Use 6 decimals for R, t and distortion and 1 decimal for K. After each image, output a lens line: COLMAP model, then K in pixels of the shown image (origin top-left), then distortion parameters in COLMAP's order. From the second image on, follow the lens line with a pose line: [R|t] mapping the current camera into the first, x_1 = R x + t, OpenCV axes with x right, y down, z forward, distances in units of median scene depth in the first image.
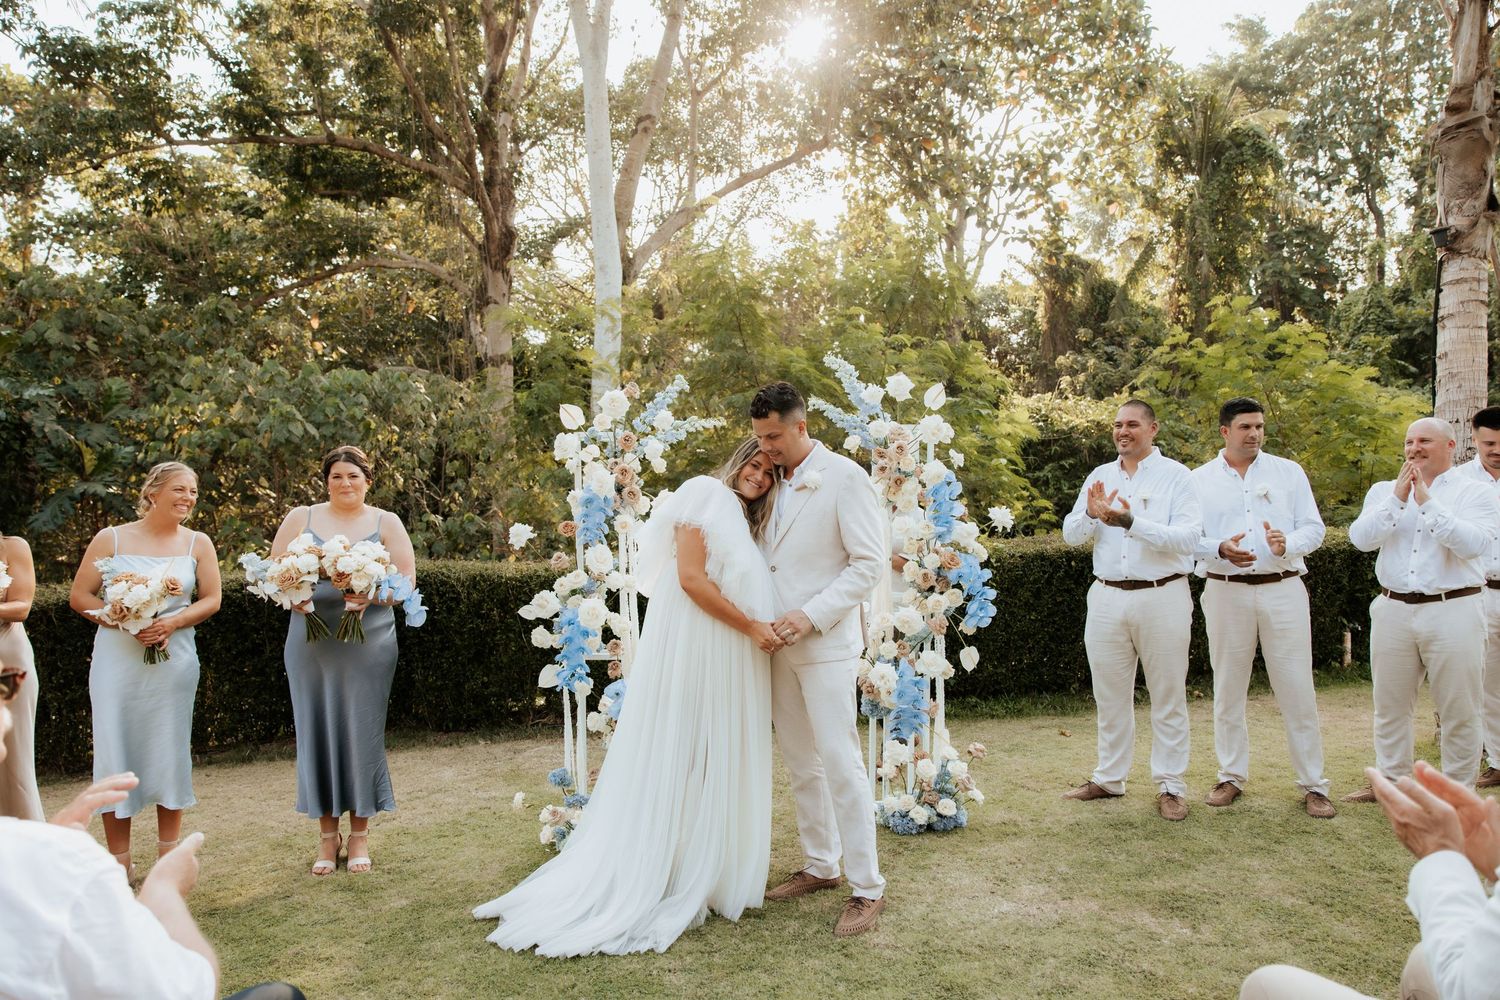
lens RADIAL K [[1005.1, 0, 750.0], [0, 1005.1, 500.0], [0, 0, 1]] dist [-0.006205, 0.000046]
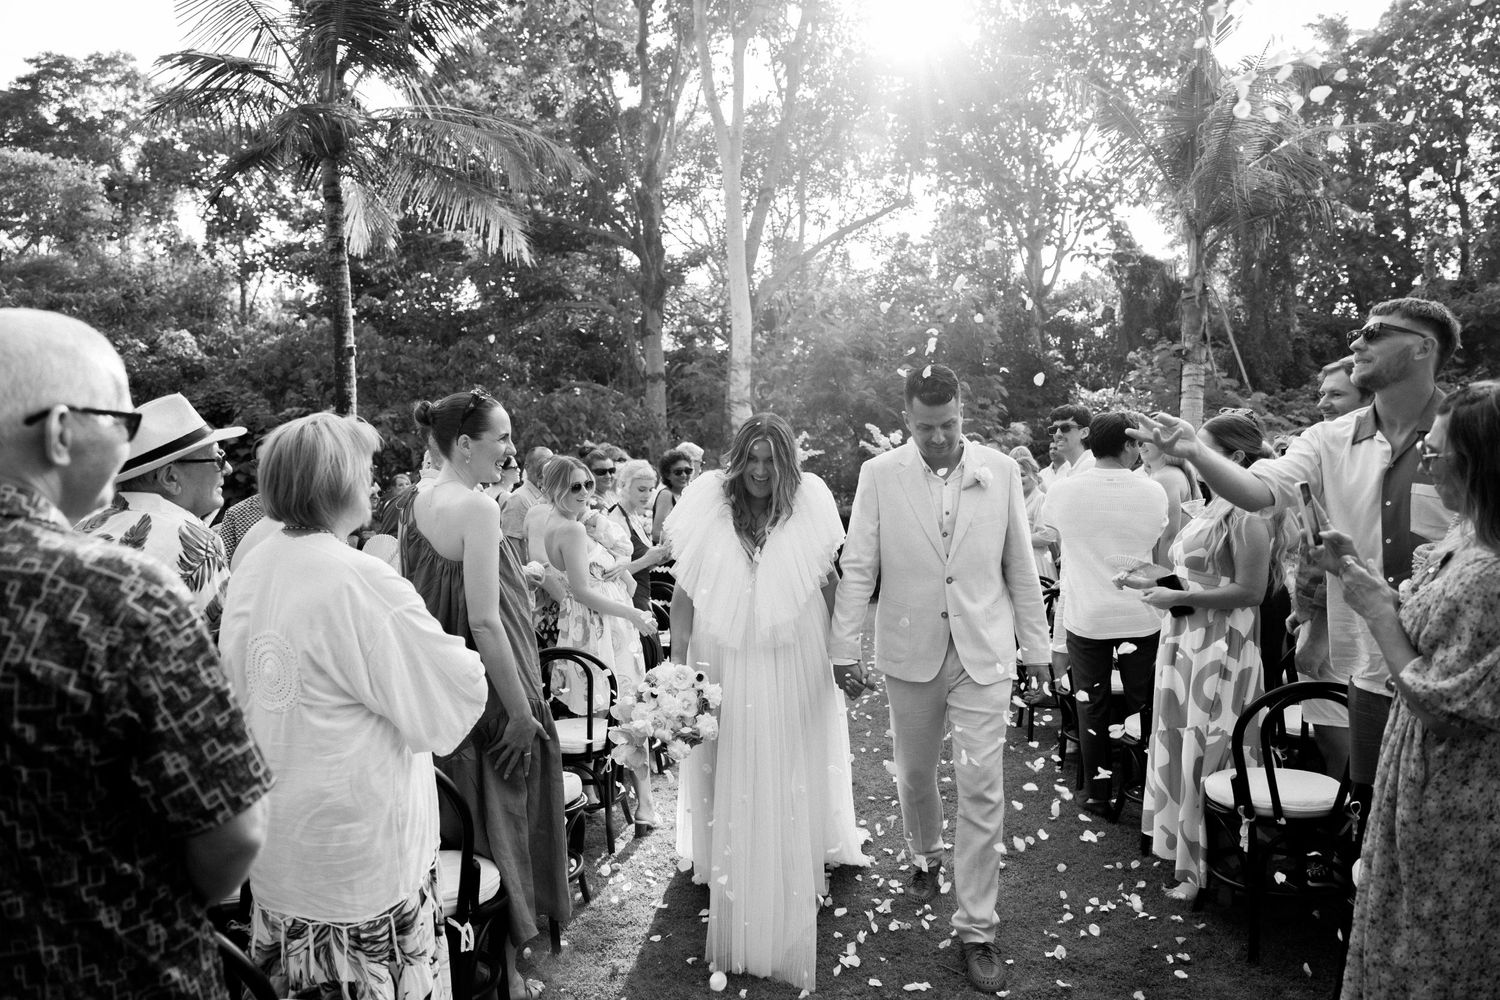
lens RADIAL K [[1005.1, 0, 750.0], [0, 1005.1, 500.0], [0, 0, 1]] dist [-0.006205, 0.000046]
pose [[0.994445, -0.001487, -0.105244, 0.018348], [0.003471, 0.999820, 0.018669, -0.003380], [0.105197, -0.018930, 0.994271, -0.487384]]
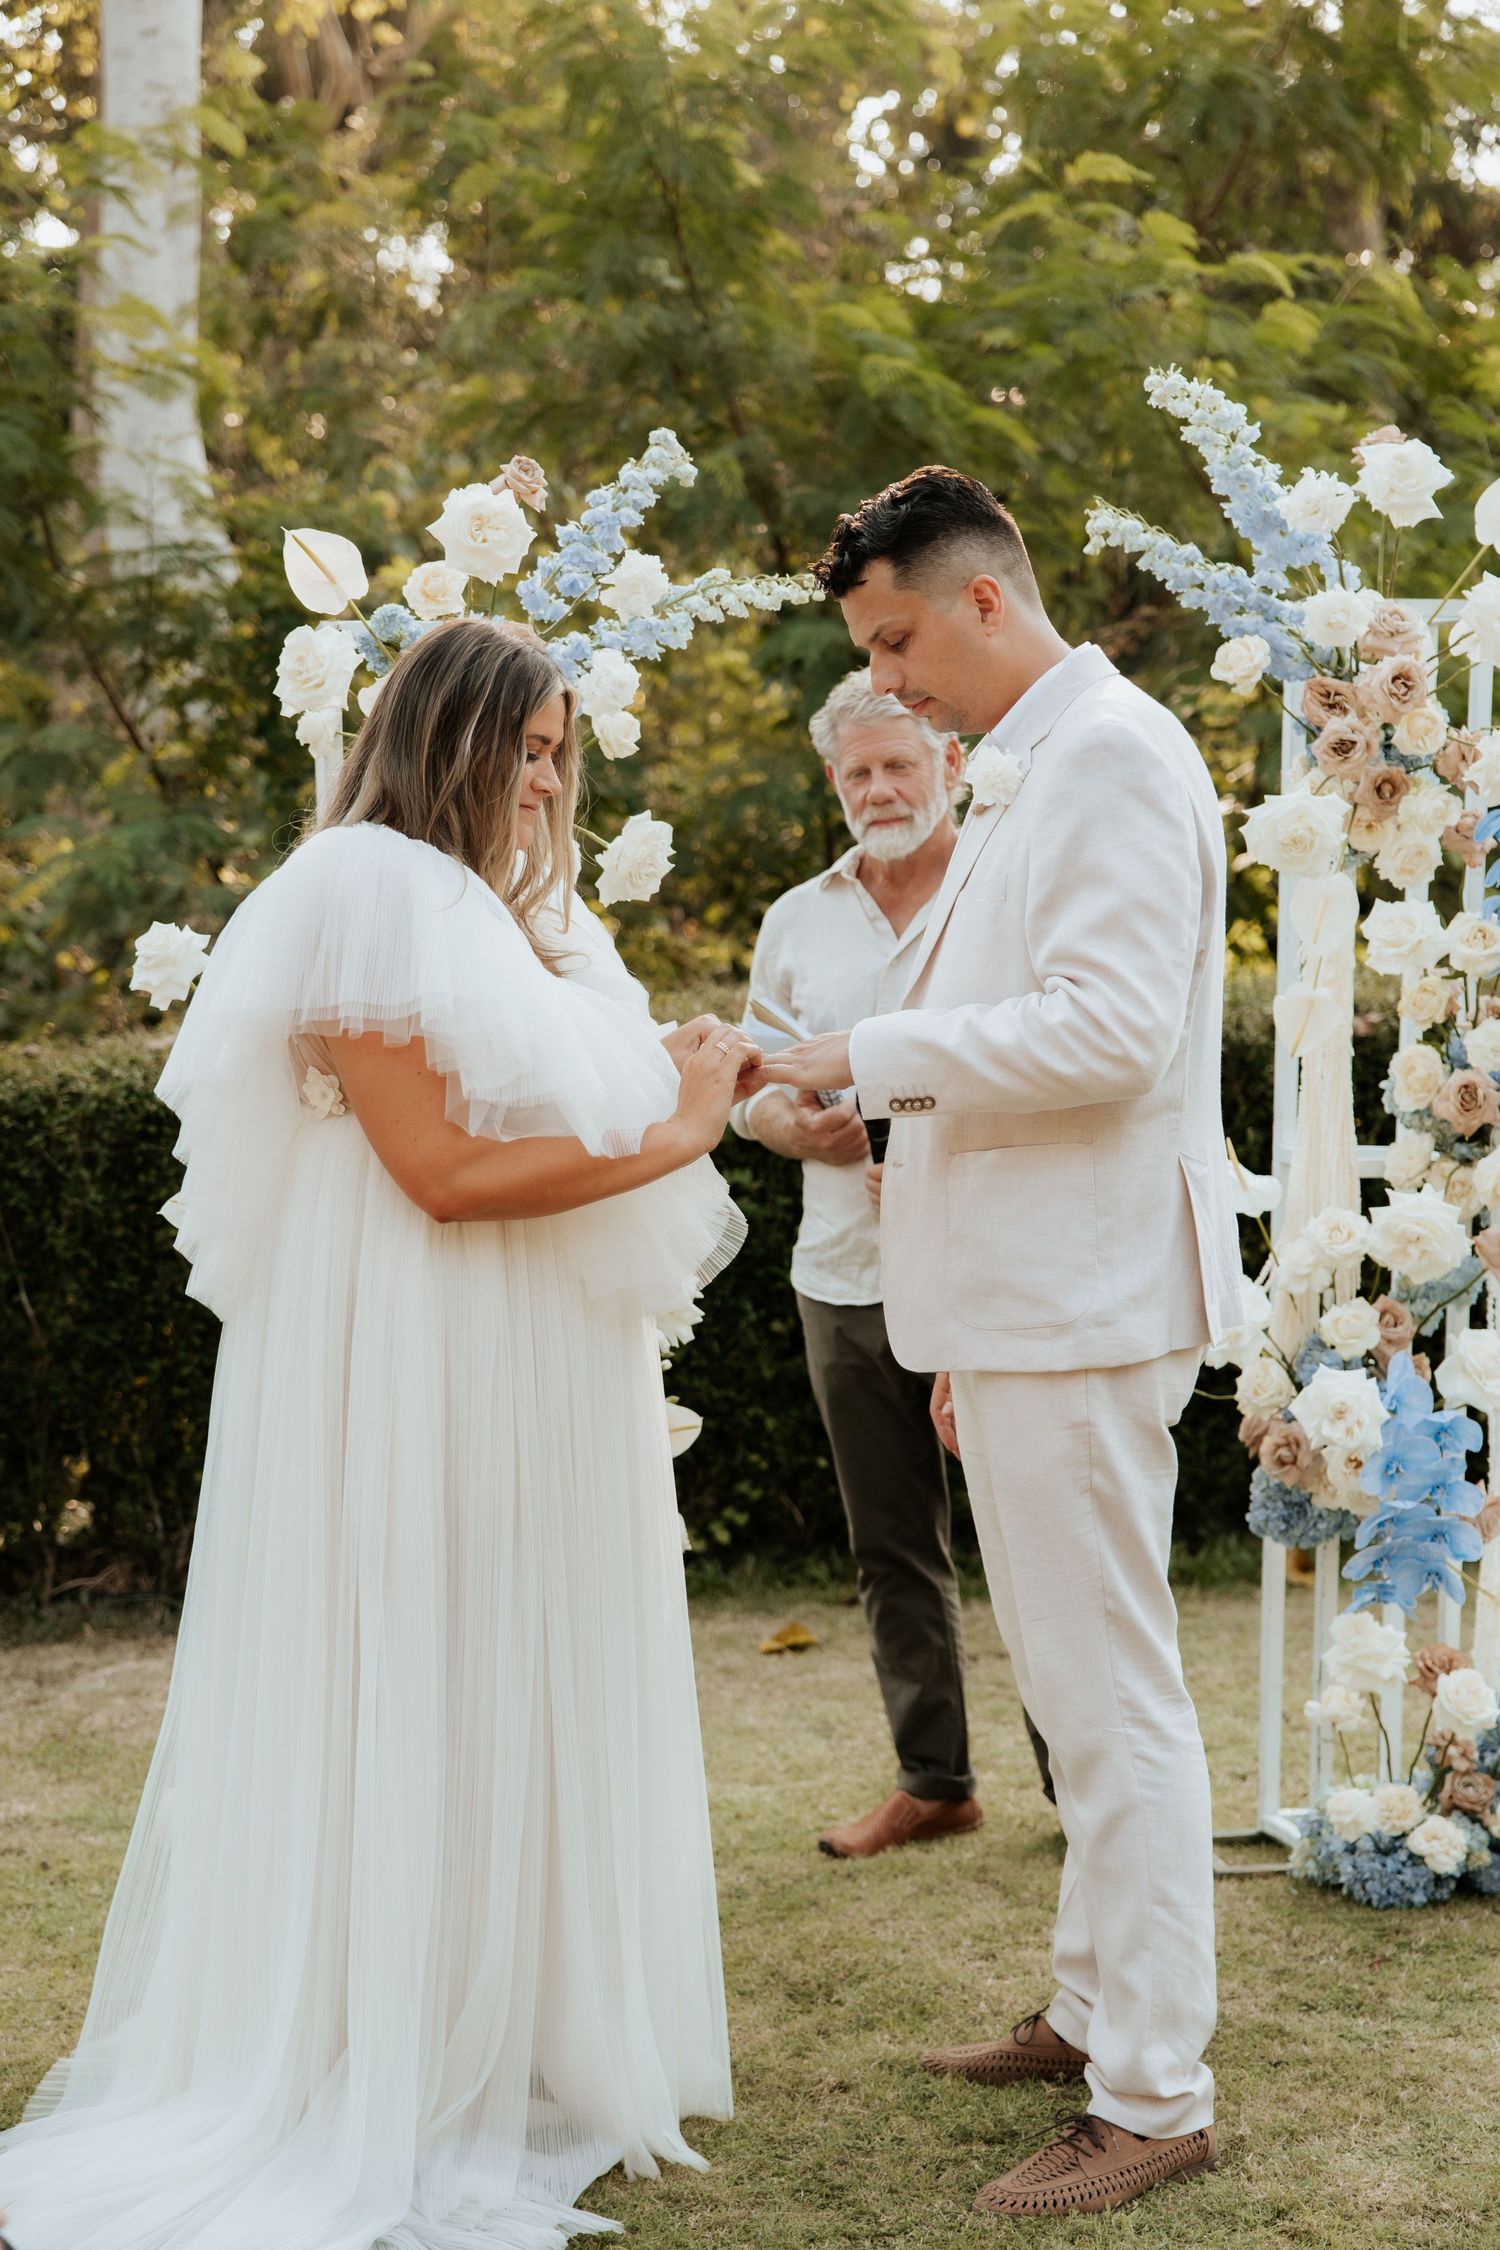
lens RADIAL K [[3698.3, 0, 750.0], [0, 3698.3, 1125.0], [0, 0, 1]] dist [0.034567, -0.002582]
pose [[0.998497, -0.002011, 0.054763, -0.038226], [-0.002532, 0.996566, 0.082769, -0.003076], [-0.054741, -0.082784, 0.995063, -0.045611]]
